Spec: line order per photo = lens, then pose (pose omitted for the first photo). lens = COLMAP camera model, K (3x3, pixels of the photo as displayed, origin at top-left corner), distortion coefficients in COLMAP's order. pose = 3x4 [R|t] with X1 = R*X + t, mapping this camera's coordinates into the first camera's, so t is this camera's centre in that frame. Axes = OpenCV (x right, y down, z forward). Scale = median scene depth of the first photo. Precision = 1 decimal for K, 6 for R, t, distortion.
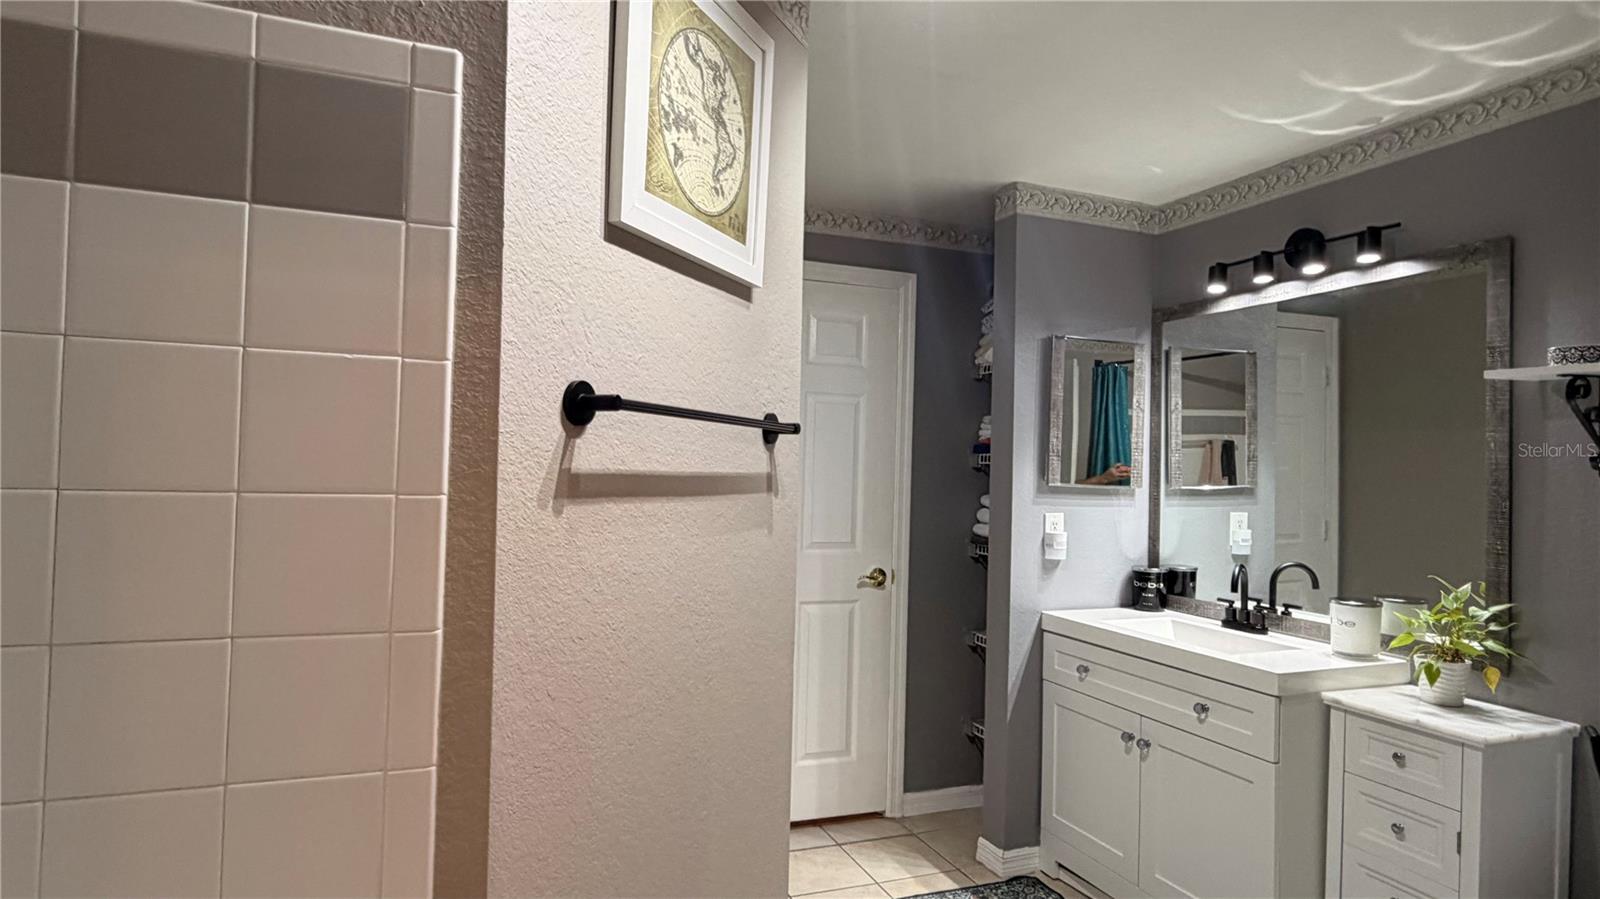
lens RADIAL K [[896.8, 0, 796.9], [0, 896.8, 450.9], [0, 0, 1]] dist [-0.001337, 0.004902]
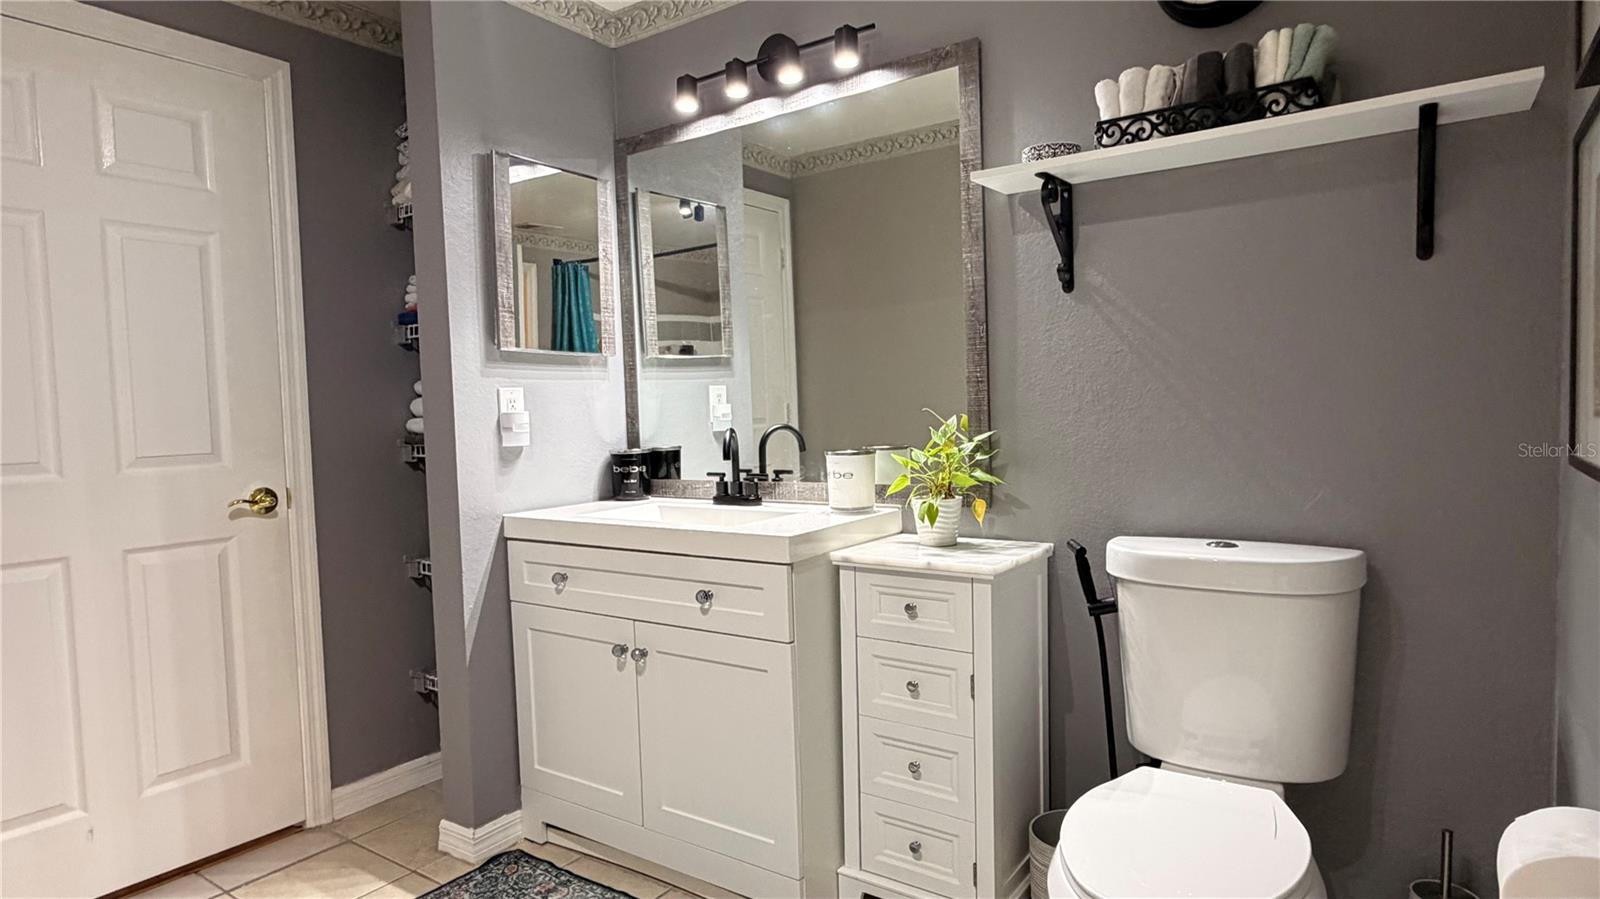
lens RADIAL K [[896.8, 0, 796.2], [0, 896.8, 451.1], [0, 0, 1]] dist [-0.001337, 0.004902]
pose [[0.837086, -0.080861, 0.541062, 0.071956], [0.044618, 0.995812, 0.079794, 0.074947], [-0.545248, -0.042653, 0.837189, 0.220964]]
